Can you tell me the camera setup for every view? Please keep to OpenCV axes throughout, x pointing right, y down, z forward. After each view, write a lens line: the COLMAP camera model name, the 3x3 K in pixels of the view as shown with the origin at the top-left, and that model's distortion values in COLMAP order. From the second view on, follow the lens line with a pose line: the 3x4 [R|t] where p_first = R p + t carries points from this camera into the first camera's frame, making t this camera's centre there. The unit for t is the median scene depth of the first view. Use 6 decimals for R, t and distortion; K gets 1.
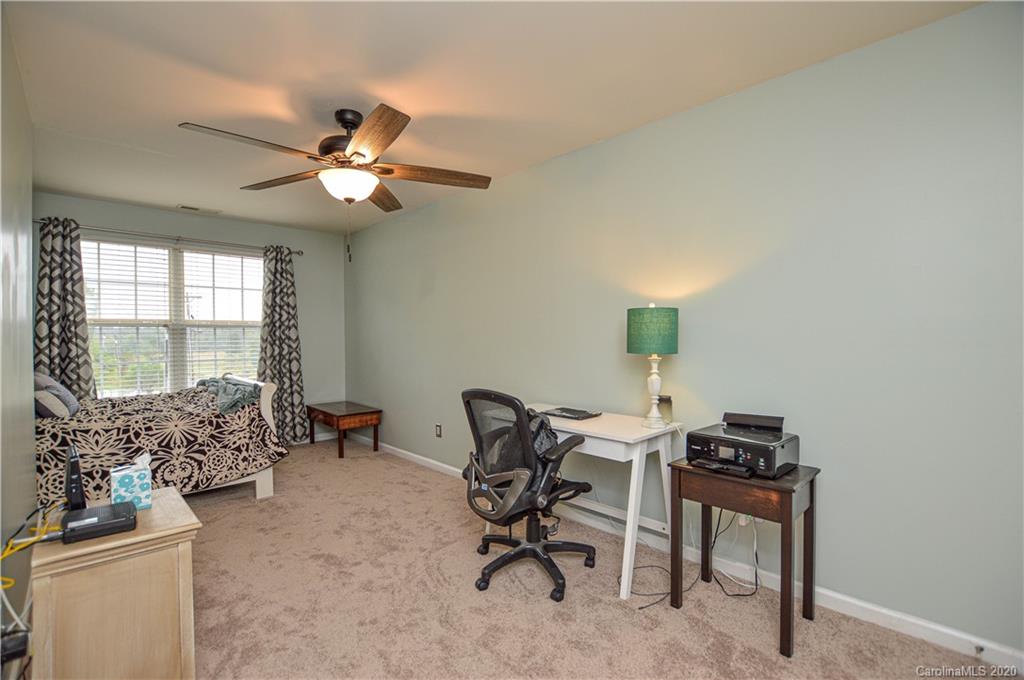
lens RADIAL K [[455.3, 0, 510.4], [0, 455.3, 339.3], [0, 0, 1]] dist [-0.024883, 0.000223]
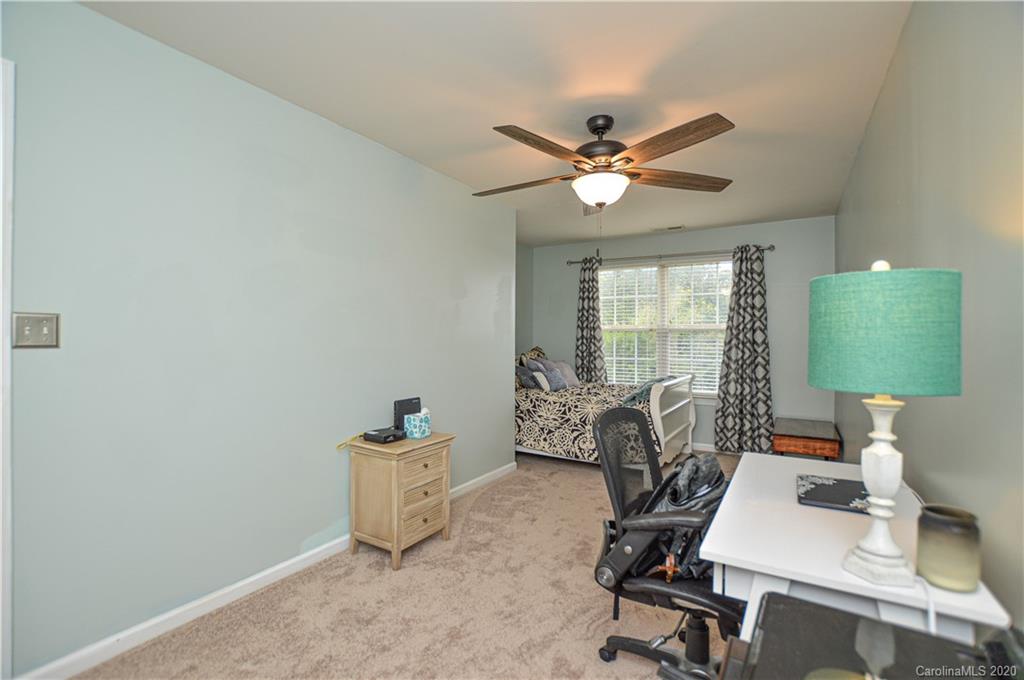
lens RADIAL K [[455.3, 0, 507.6], [0, 455.3, 341.0], [0, 0, 1]] dist [-0.024883, 0.000223]
pose [[0.258127, 0.013688, -0.966014, 0.378955], [-0.015601, 0.999828, 0.009999, -0.007515], [0.965985, 0.012490, 0.258296, 0.359614]]
